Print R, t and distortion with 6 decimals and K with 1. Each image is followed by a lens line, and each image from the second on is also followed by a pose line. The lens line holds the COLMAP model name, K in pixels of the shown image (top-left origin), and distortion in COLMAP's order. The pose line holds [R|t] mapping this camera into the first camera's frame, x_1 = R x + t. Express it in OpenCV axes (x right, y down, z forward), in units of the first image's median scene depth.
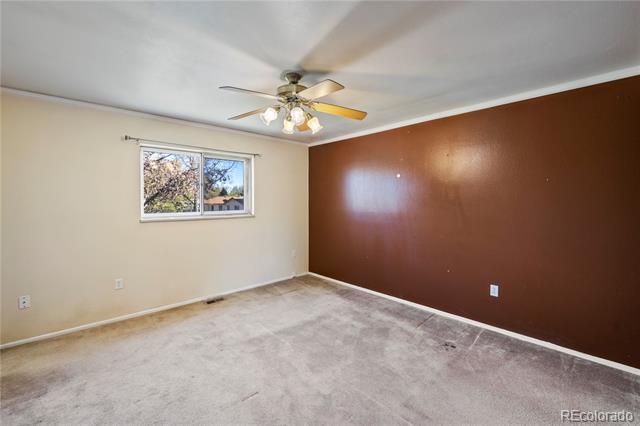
lens RADIAL K [[275.4, 0, 319.4], [0, 275.4, 199.4], [0, 0, 1]] dist [-0.001690, 0.000092]
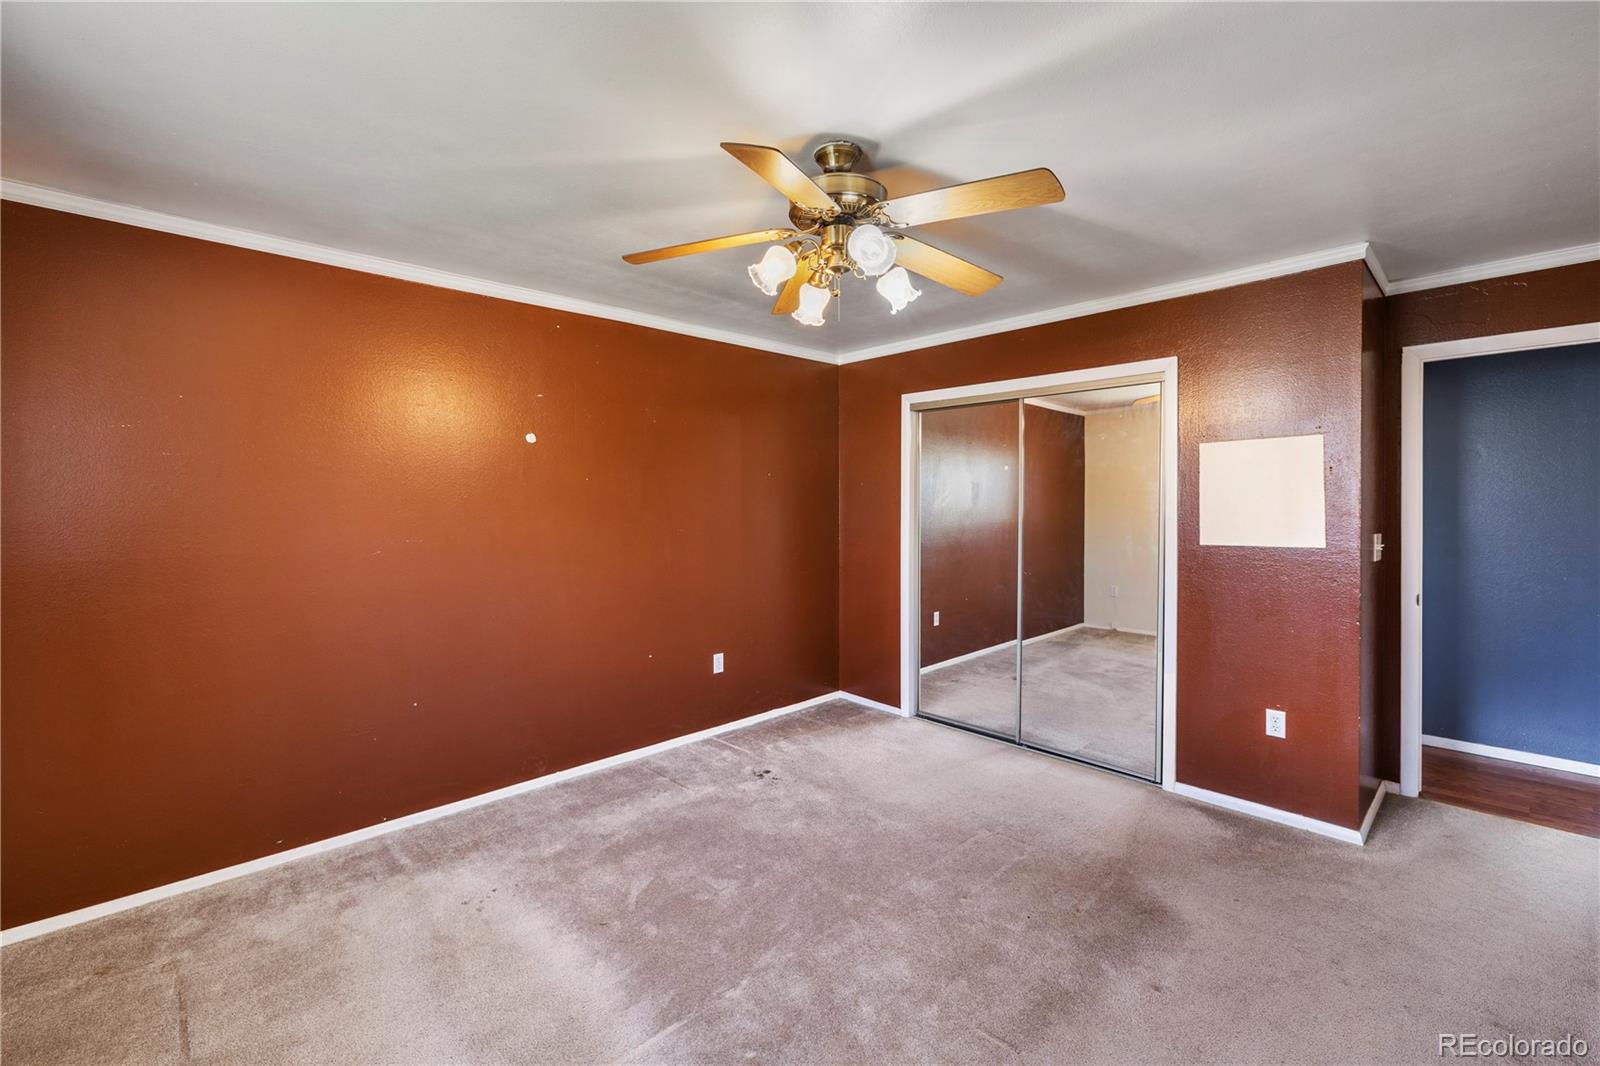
lens RADIAL K [[688.5, 0, 798.4], [0, 688.5, 499.0], [0, 0, 1]] dist [-0.001690, 0.000092]
pose [[-0.042402, 0.006613, 0.999079, -0.832541], [-0.004563, 0.999966, -0.006813, 0.000568], [-0.999090, -0.004847, -0.042371, 0.933040]]
